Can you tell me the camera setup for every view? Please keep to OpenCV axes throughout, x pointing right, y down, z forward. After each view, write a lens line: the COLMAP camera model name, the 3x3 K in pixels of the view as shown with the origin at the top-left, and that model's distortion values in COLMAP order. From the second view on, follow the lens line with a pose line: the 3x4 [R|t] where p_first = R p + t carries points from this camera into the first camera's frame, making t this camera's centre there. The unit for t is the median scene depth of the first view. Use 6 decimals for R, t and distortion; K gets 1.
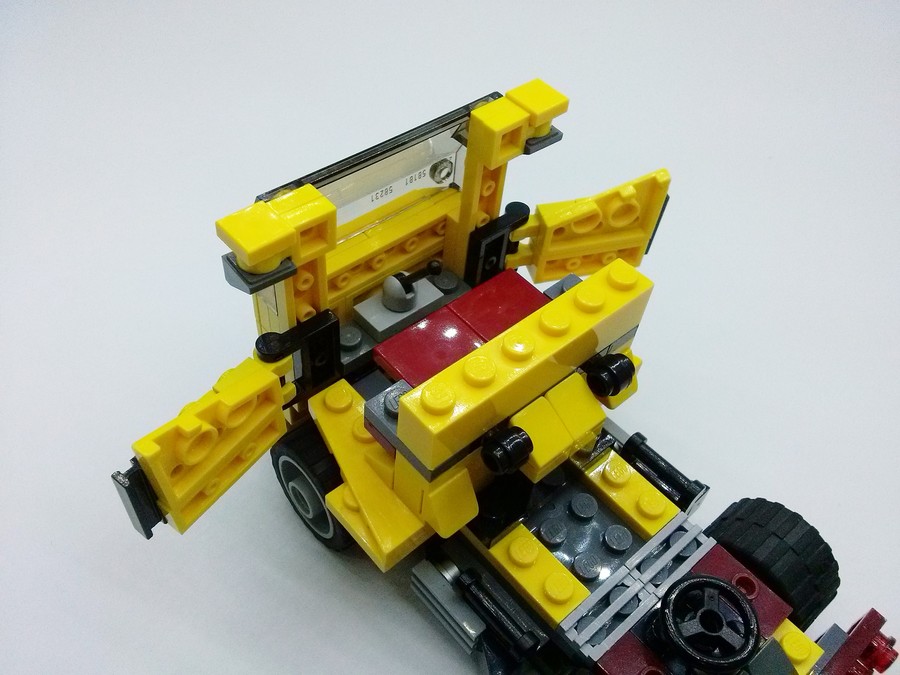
lens RADIAL K [[818.7, 0, 450.0], [0, 818.7, 337.5], [0, 0, 1]] dist [0.001259, -0.002736]
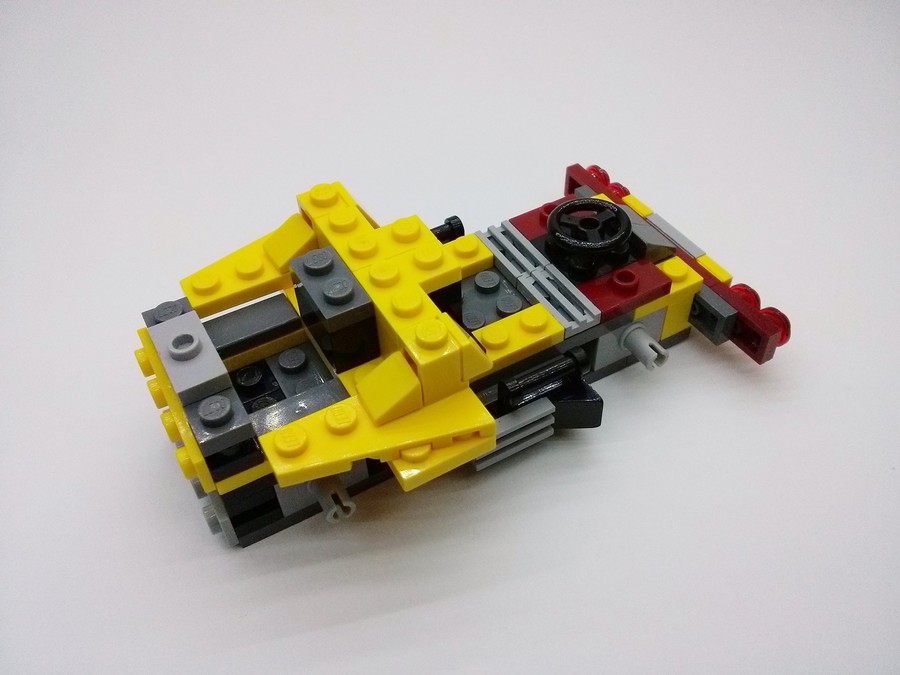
lens RADIAL K [[814.4, 0, 451.3], [0, 814.4, 355.8], [0, 0, 1]] dist [0.003373, 0.000128]
pose [[0.219129, -0.780776, 0.585125, -0.548572], [0.776233, 0.502841, 0.380280, -0.164782], [-0.591138, 0.370863, 0.716251, 0.306876]]
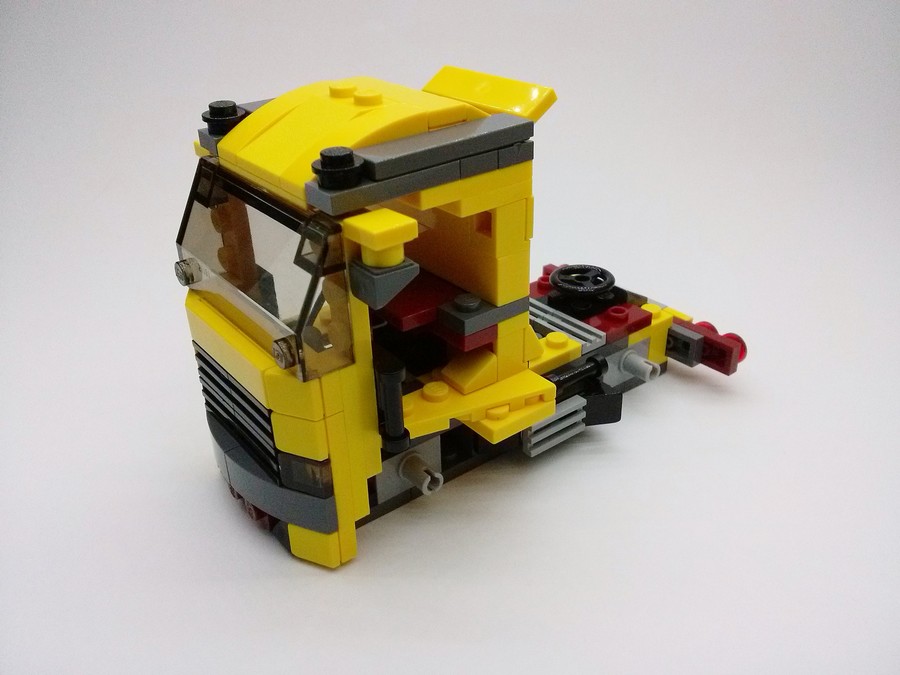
lens RADIAL K [[814.4, 0, 451.3], [0, 814.4, 355.8], [0, 0, 1]] dist [0.003373, 0.000128]
pose [[0.072543, -0.579449, 0.811773, -0.988811], [0.782123, 0.538104, 0.314209, -0.247782], [-0.618886, 0.612113, 0.492236, 0.446090]]
